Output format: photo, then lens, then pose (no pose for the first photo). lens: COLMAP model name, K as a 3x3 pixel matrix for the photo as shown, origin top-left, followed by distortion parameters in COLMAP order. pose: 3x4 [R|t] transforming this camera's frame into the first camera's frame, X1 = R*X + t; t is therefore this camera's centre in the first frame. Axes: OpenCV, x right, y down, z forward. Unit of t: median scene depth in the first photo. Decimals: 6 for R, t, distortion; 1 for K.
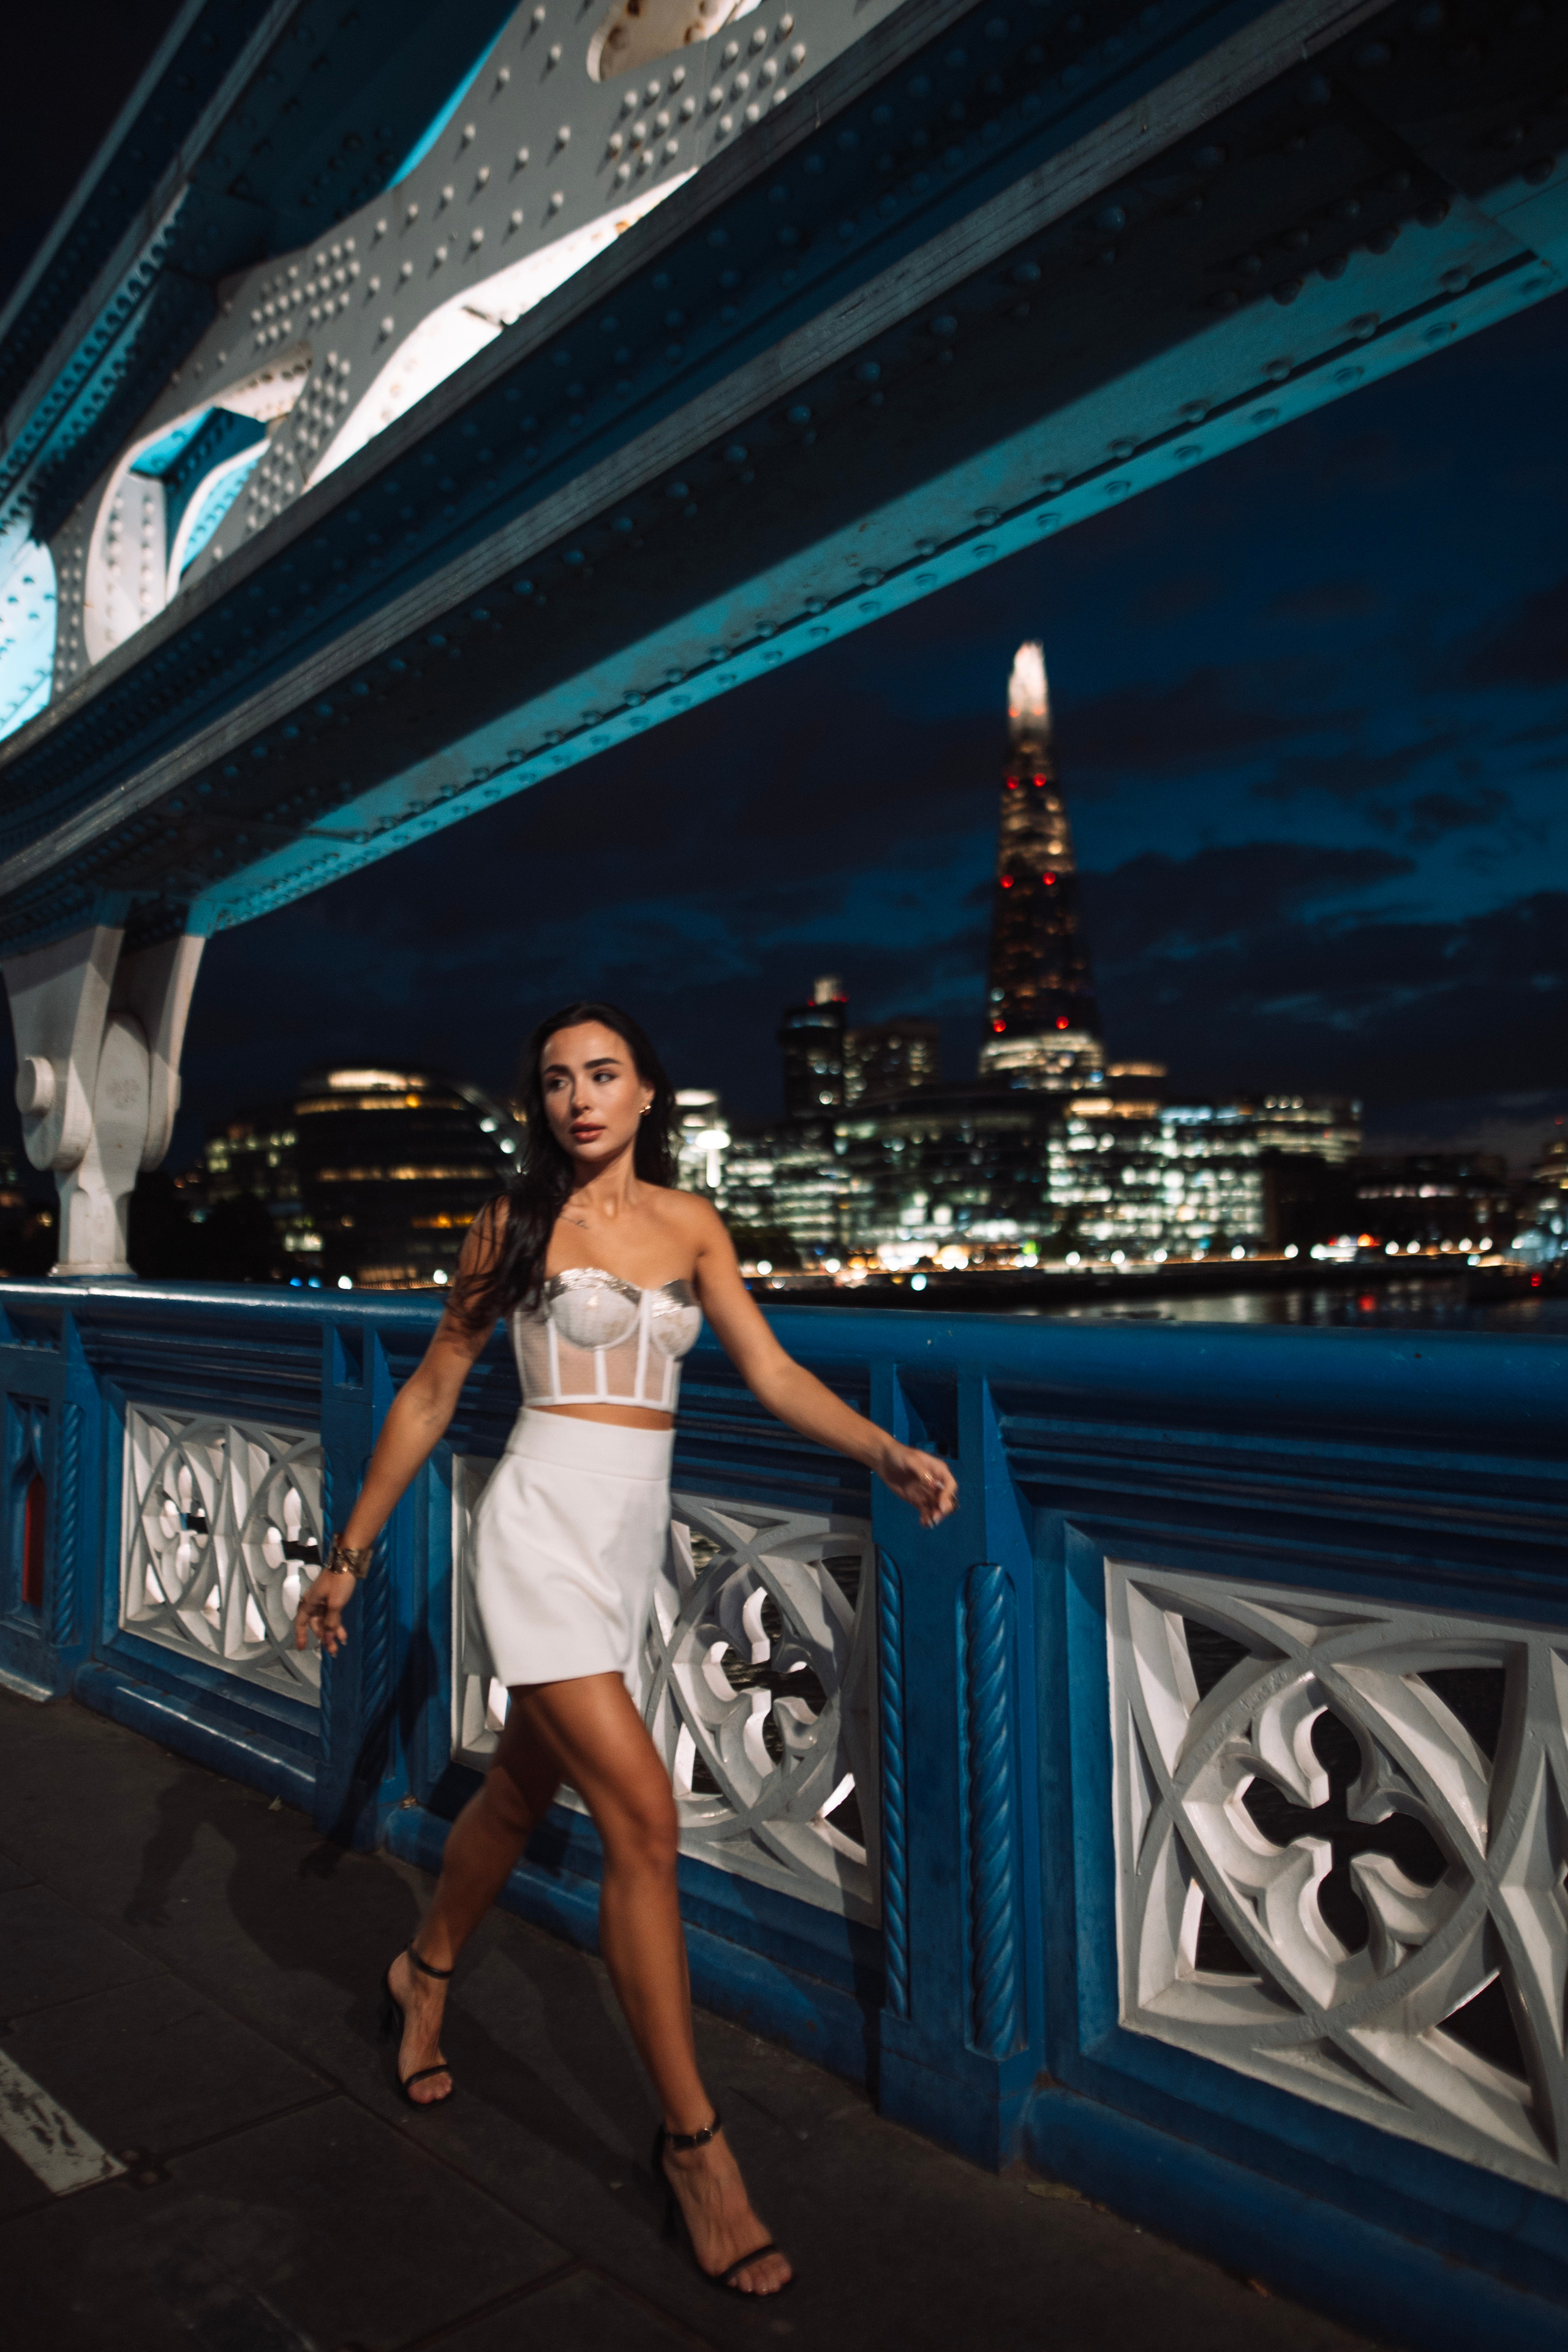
lens RADIAL K [[1749.4, 0, 796.1], [0, 1749.4, 1018.1], [0, 0, 1]] dist [-0.051586, 0.039285]
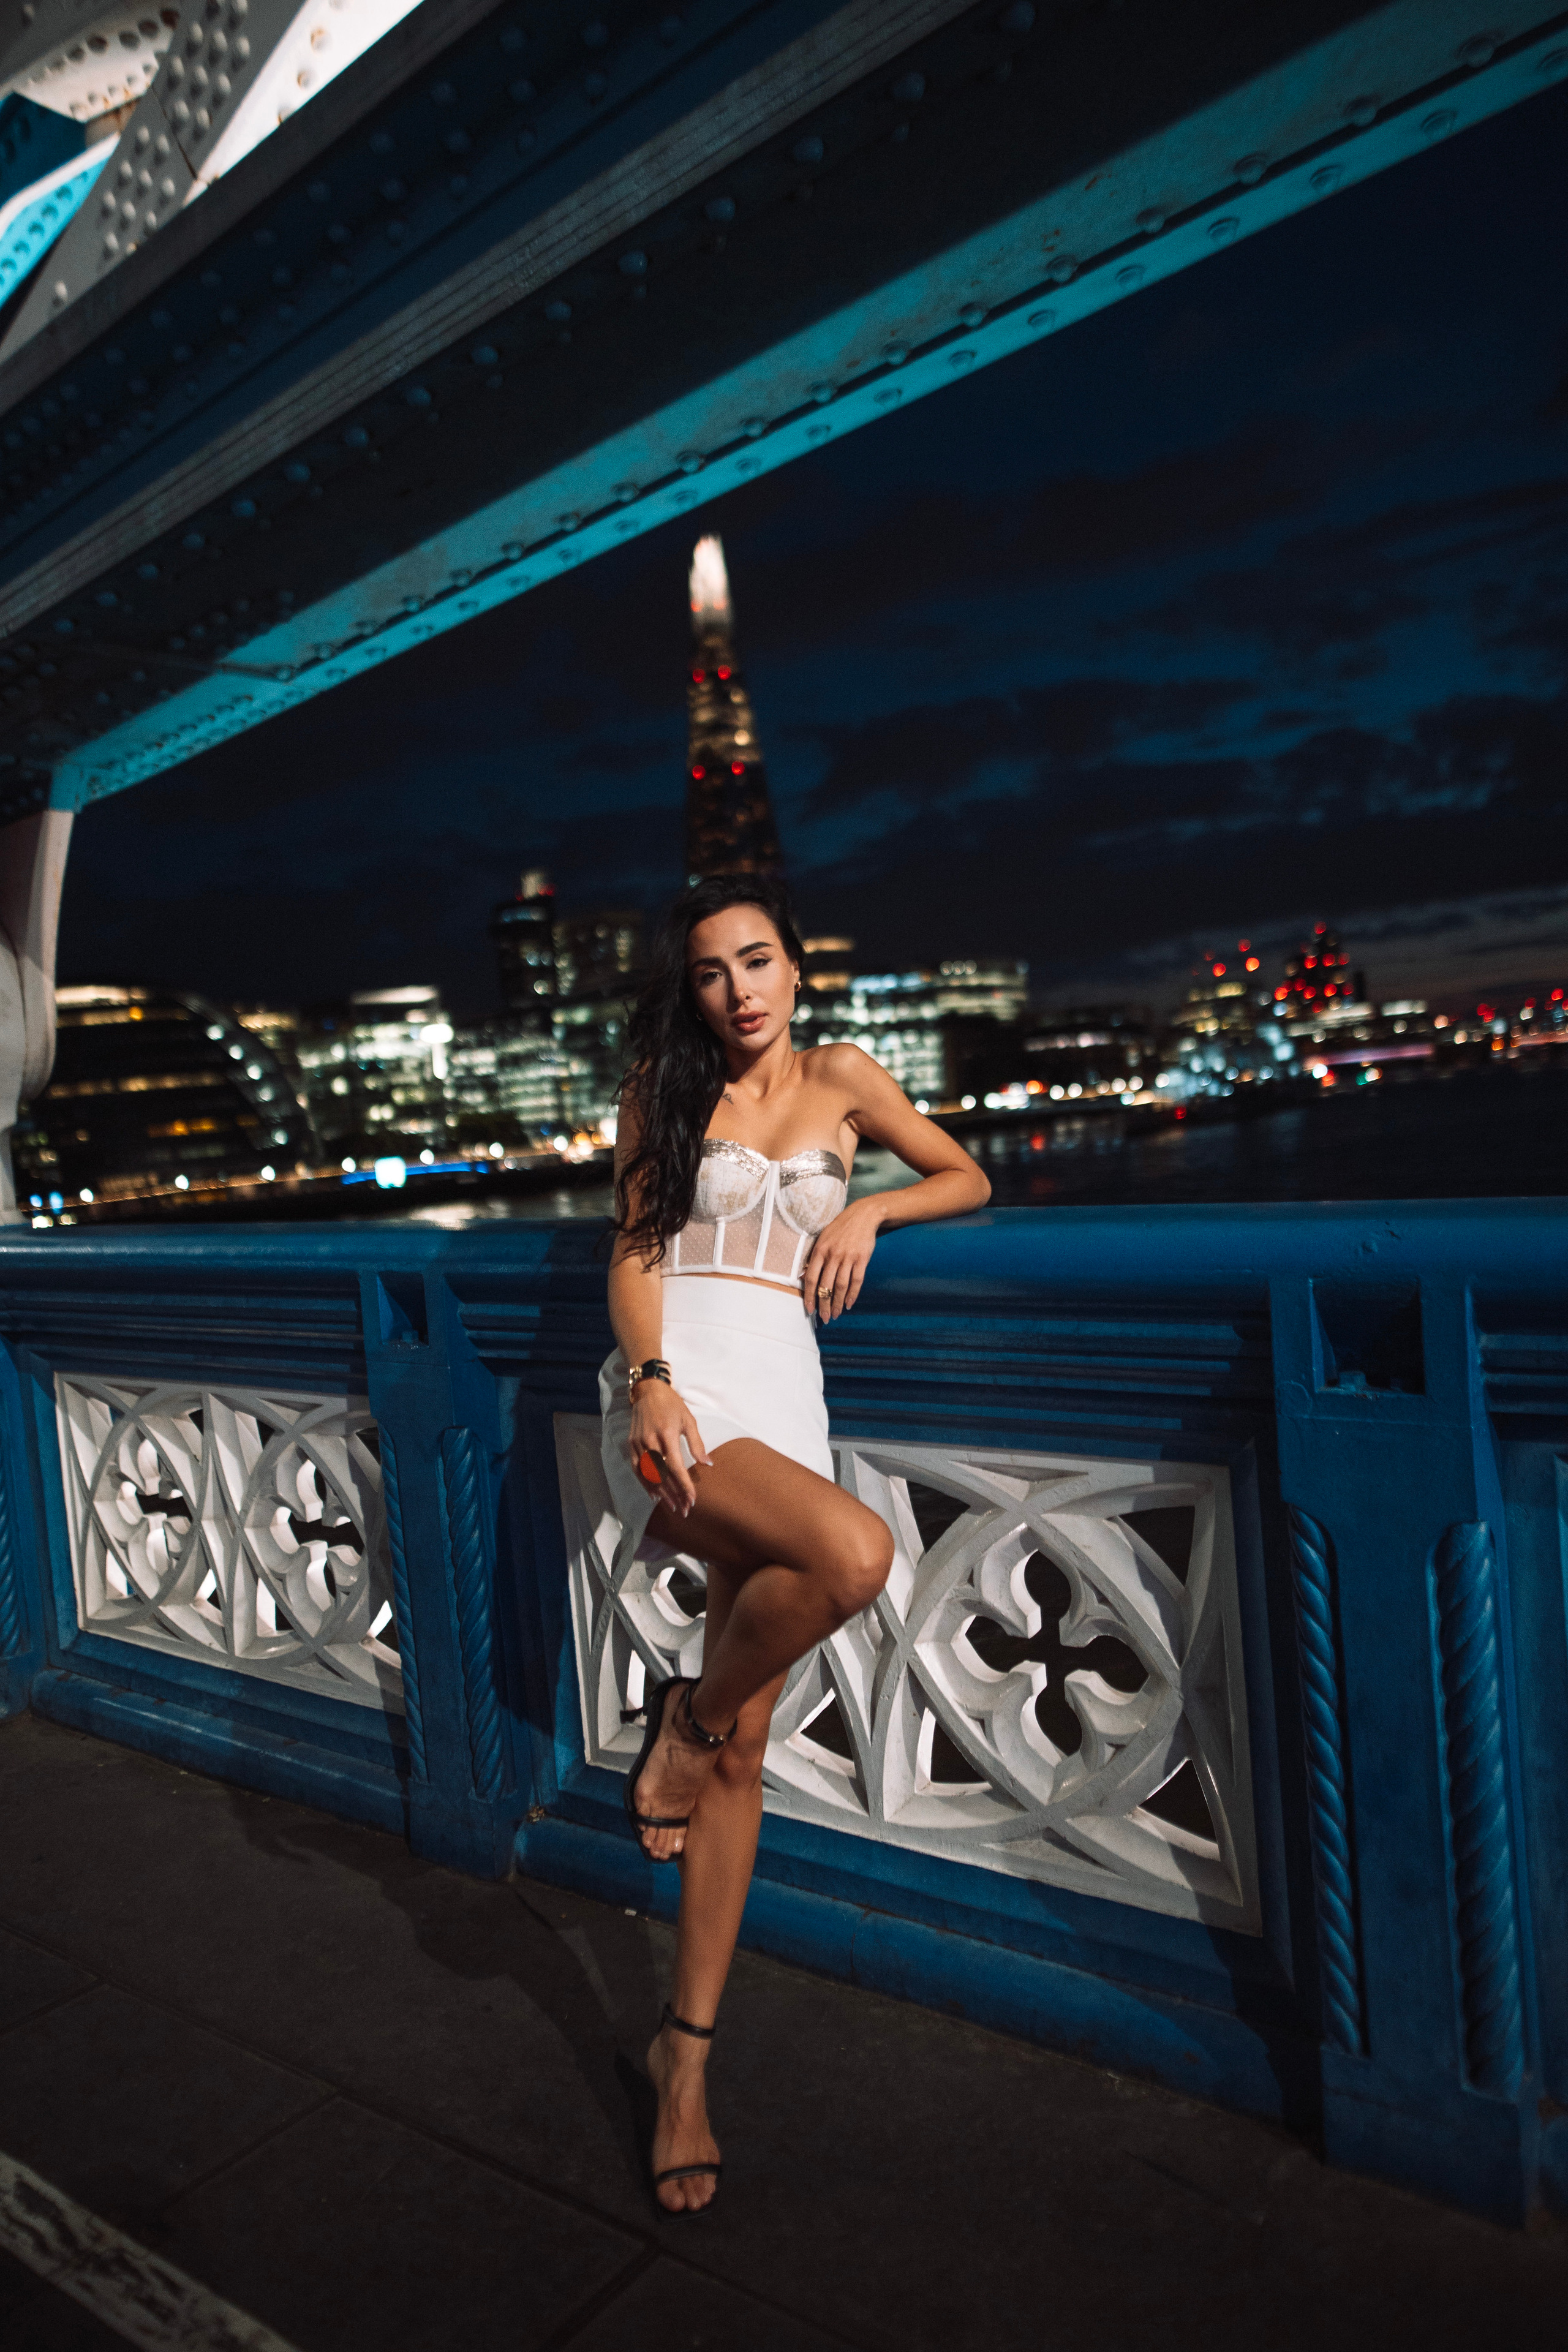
lens RADIAL K [[1622.7, 0, 809.1], [0, 1622.7, 1163.9], [0, 0, 1]] dist [-0.052365, 0.045852]
pose [[0.982298, -0.074824, 0.171730, -0.169688], [0.046783, 0.985702, 0.161875, 0.012784], [-0.181387, -0.150975, 0.971754, 0.211296]]
